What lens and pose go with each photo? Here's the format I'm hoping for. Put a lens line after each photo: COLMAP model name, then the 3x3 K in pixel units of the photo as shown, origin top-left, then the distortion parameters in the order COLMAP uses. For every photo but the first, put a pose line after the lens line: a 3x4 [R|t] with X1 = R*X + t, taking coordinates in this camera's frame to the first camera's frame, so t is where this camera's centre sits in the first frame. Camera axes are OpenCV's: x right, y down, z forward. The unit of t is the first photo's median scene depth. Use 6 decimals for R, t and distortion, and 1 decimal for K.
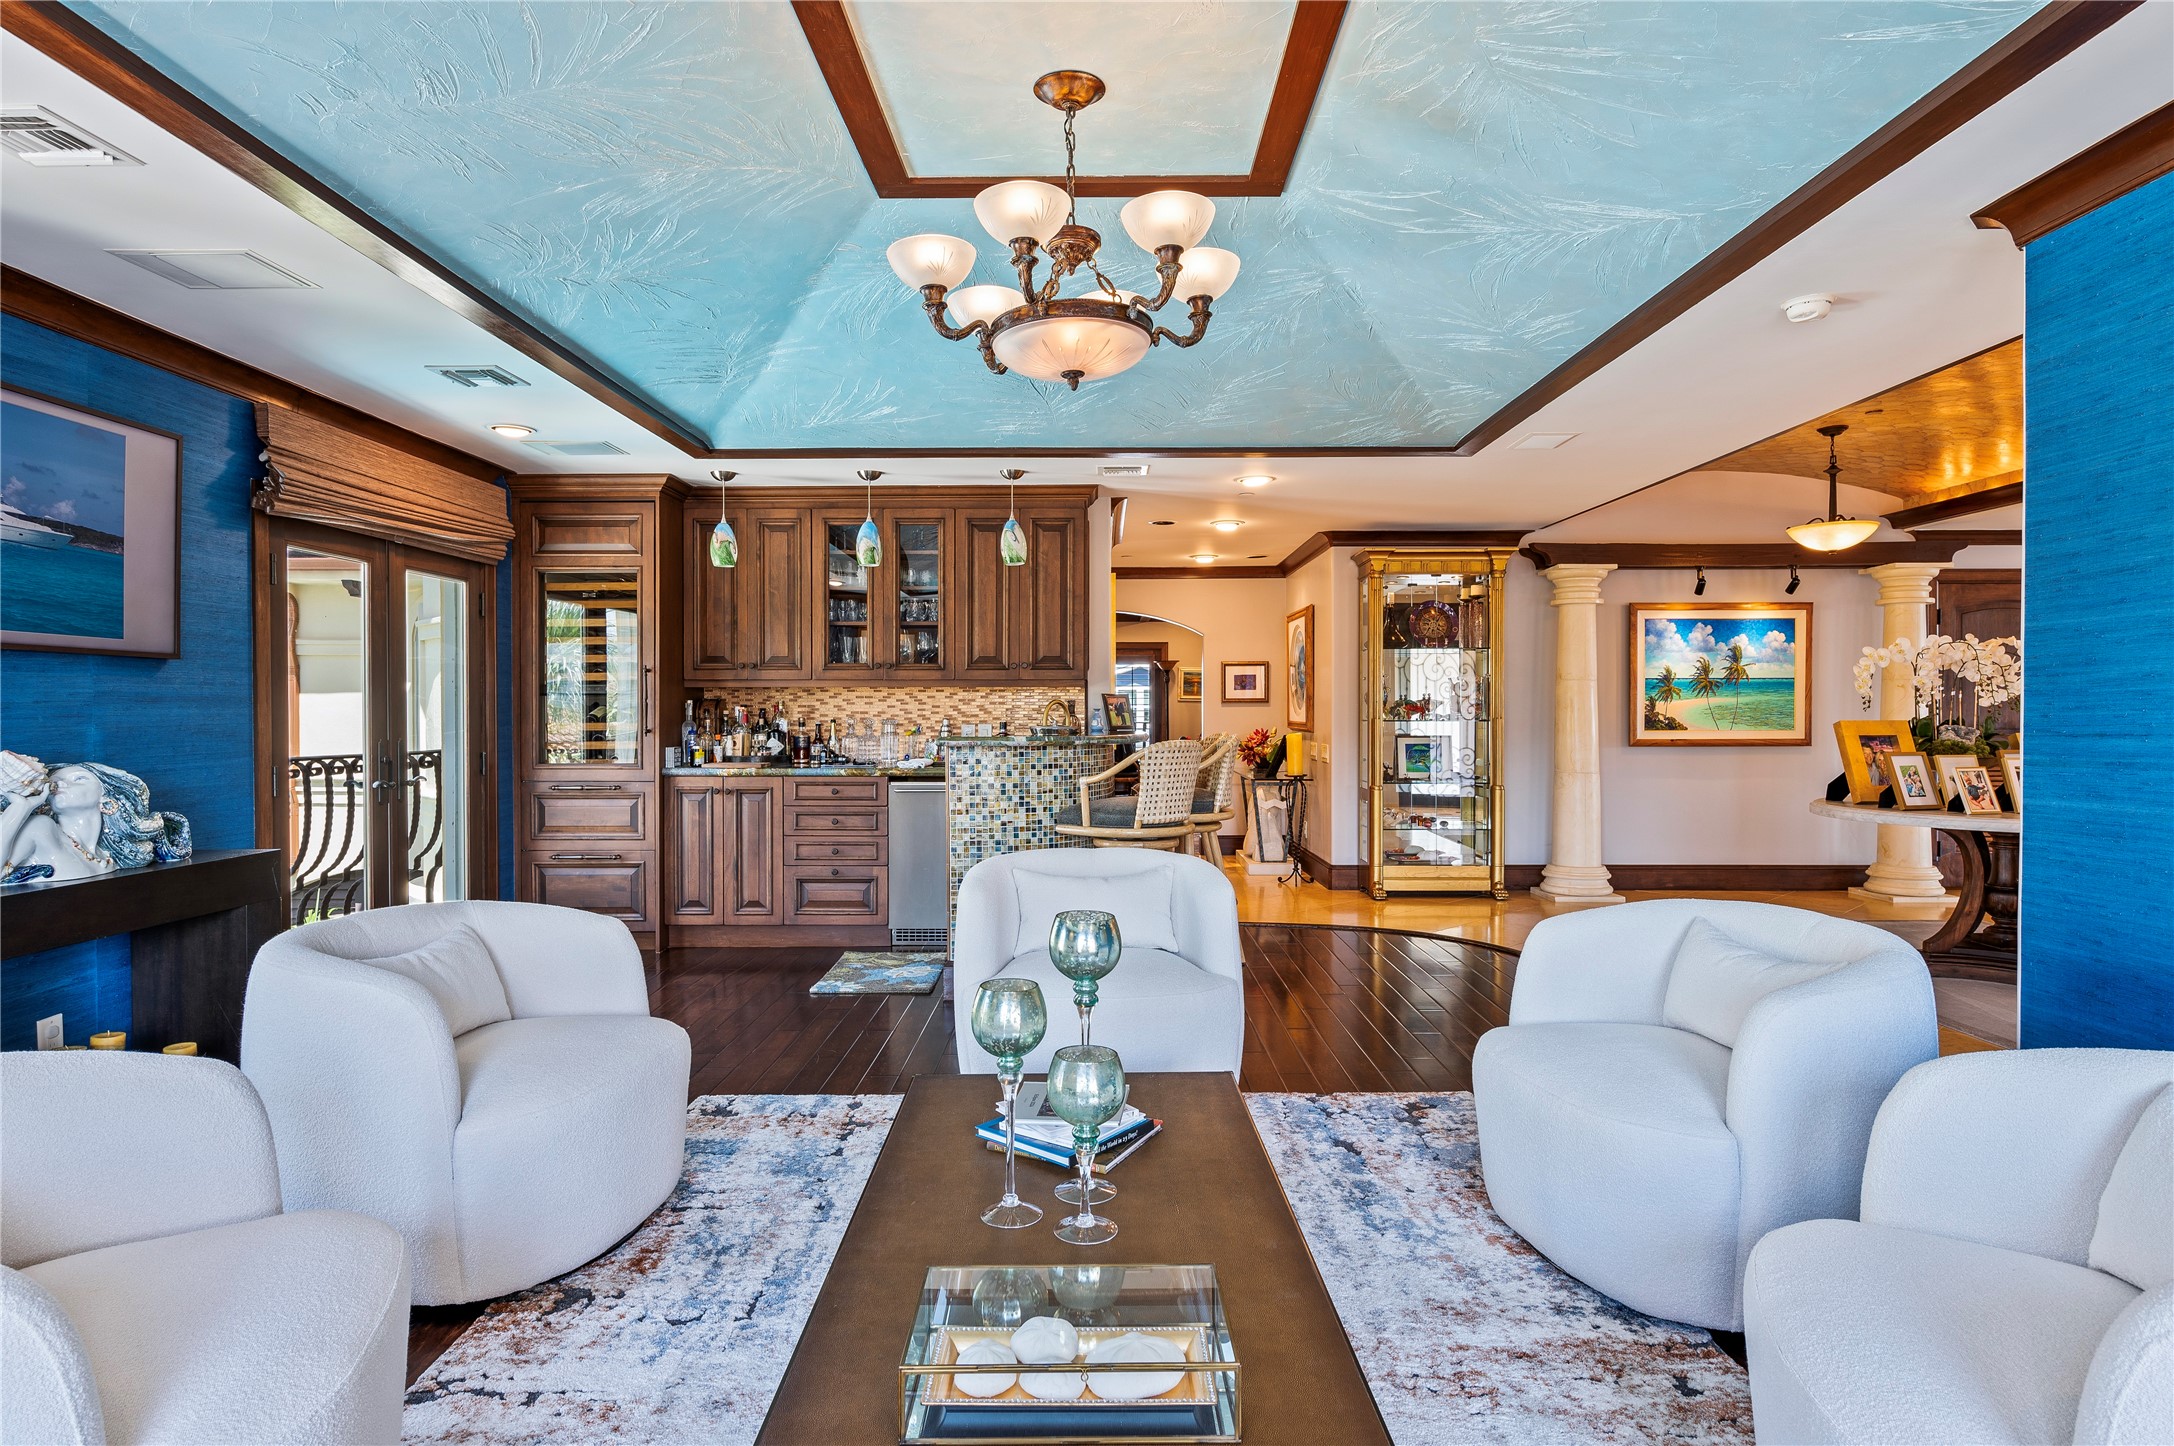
lens RADIAL K [[1128.5, 0, 1100.8], [0, 1128.5, 717.3], [0, 0, 1]] dist [-0.004794, -0.000837]
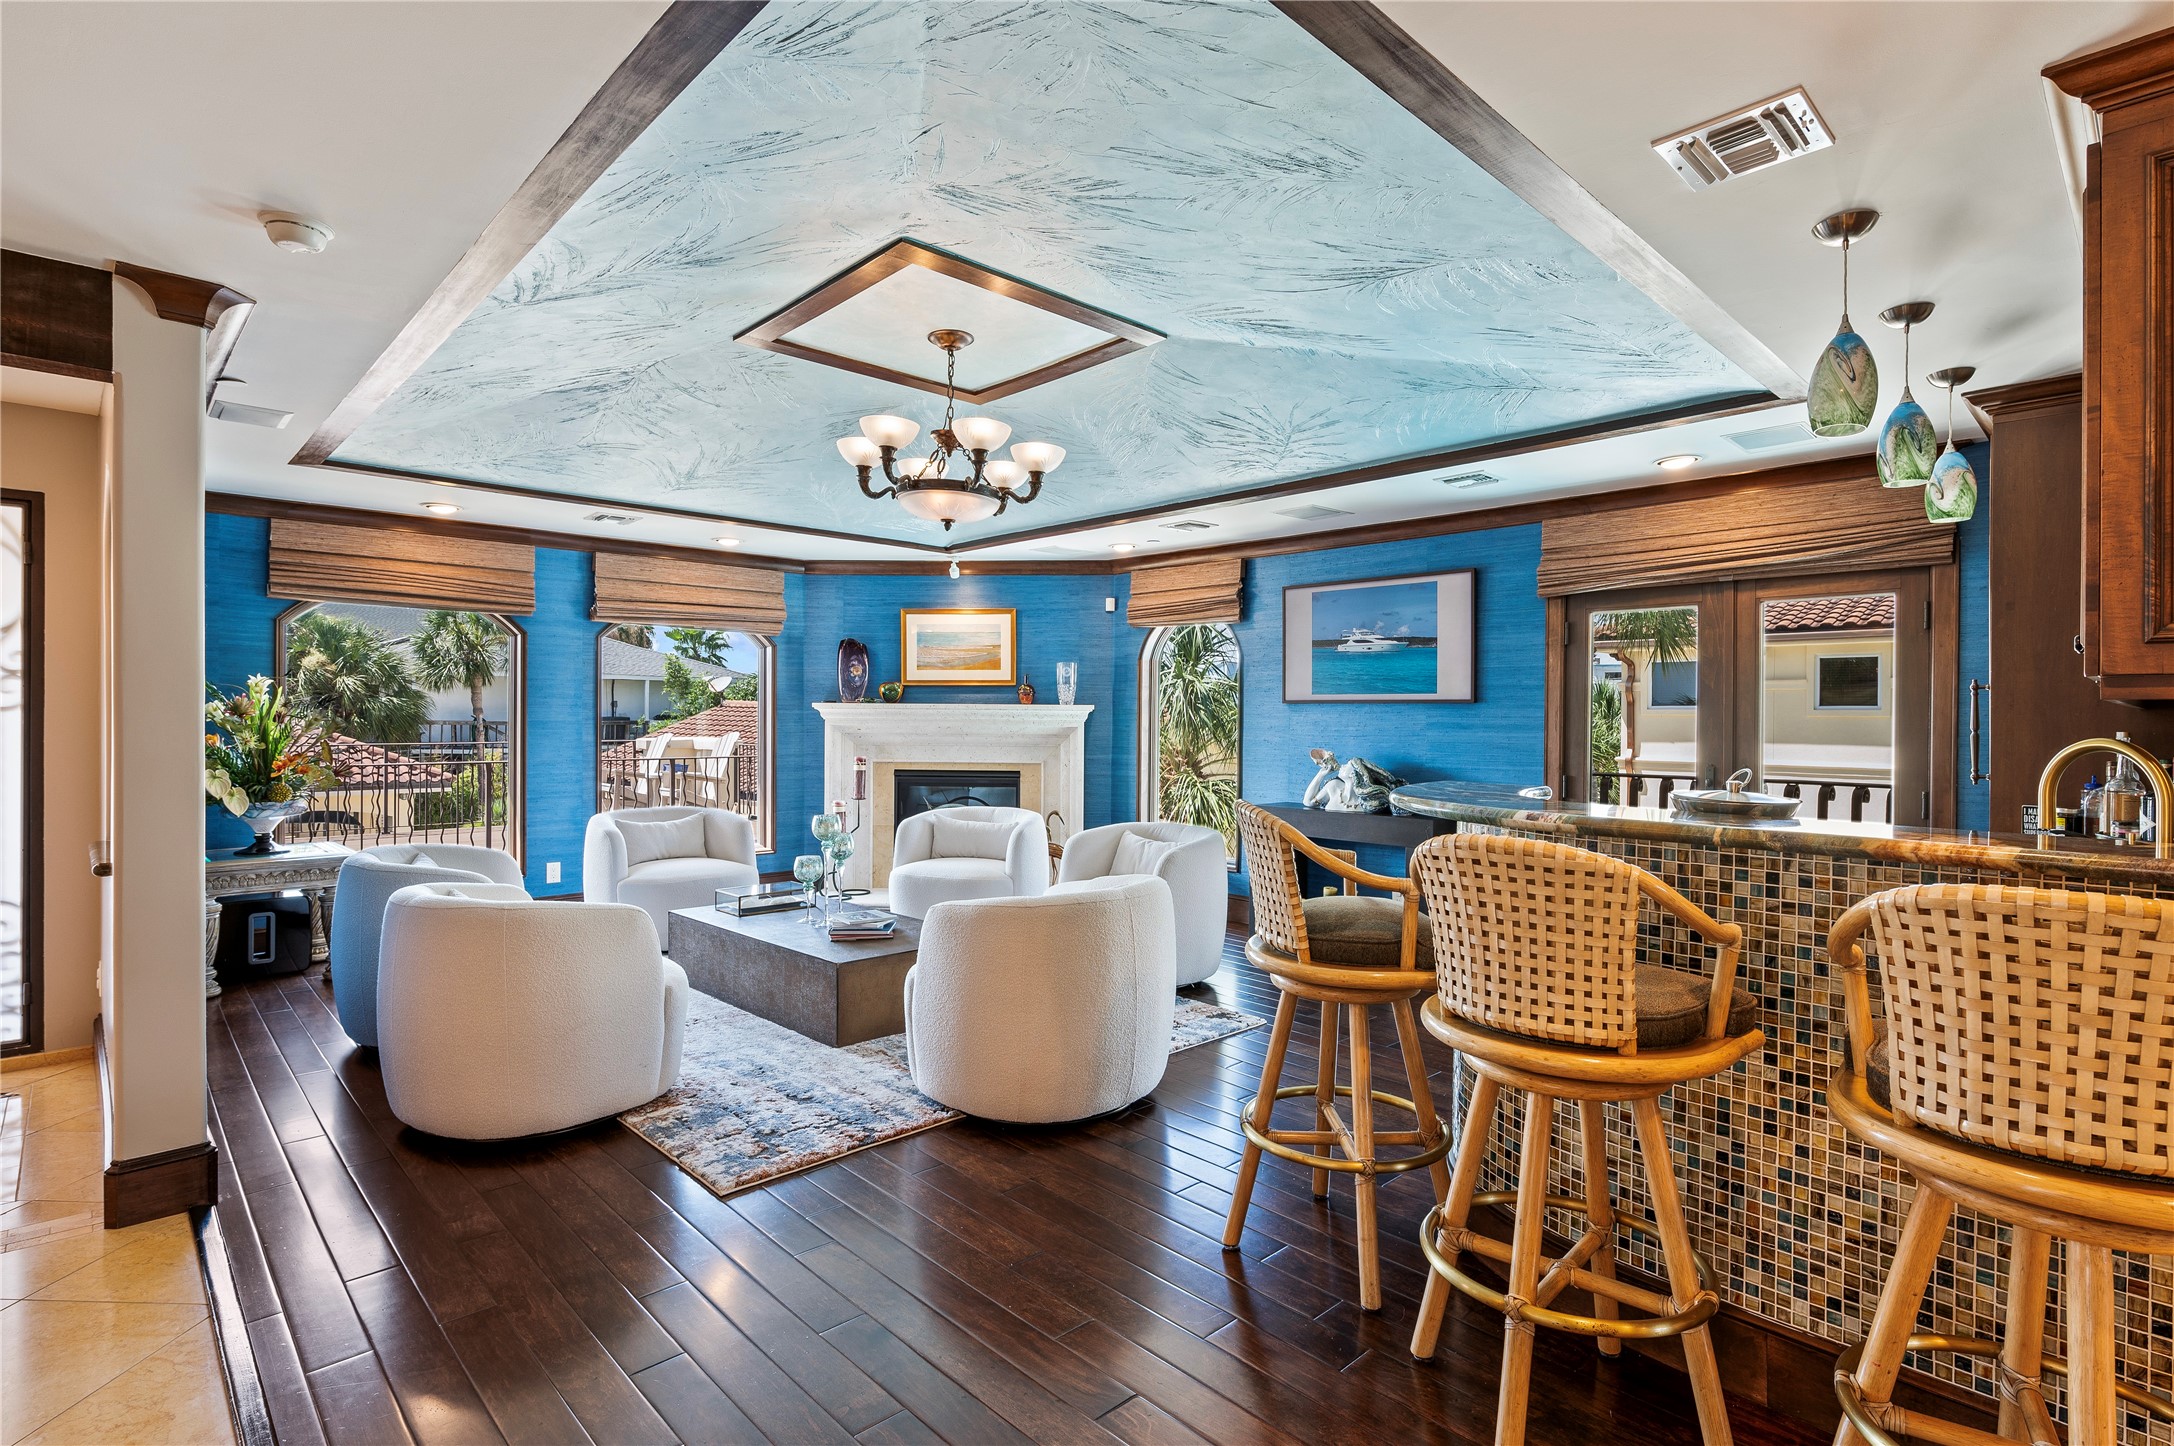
lens RADIAL K [[1060.6, 0, 1096.3], [0, 1060.6, 717.2], [0, 0, 1]] dist [-0.002861, -0.000491]
pose [[-0.709751, 0.001544, -0.704451, 0.740016], [-0.008218, 0.999911, 0.010471, -0.046275], [0.704404, 0.013221, -0.709676, 1.881432]]
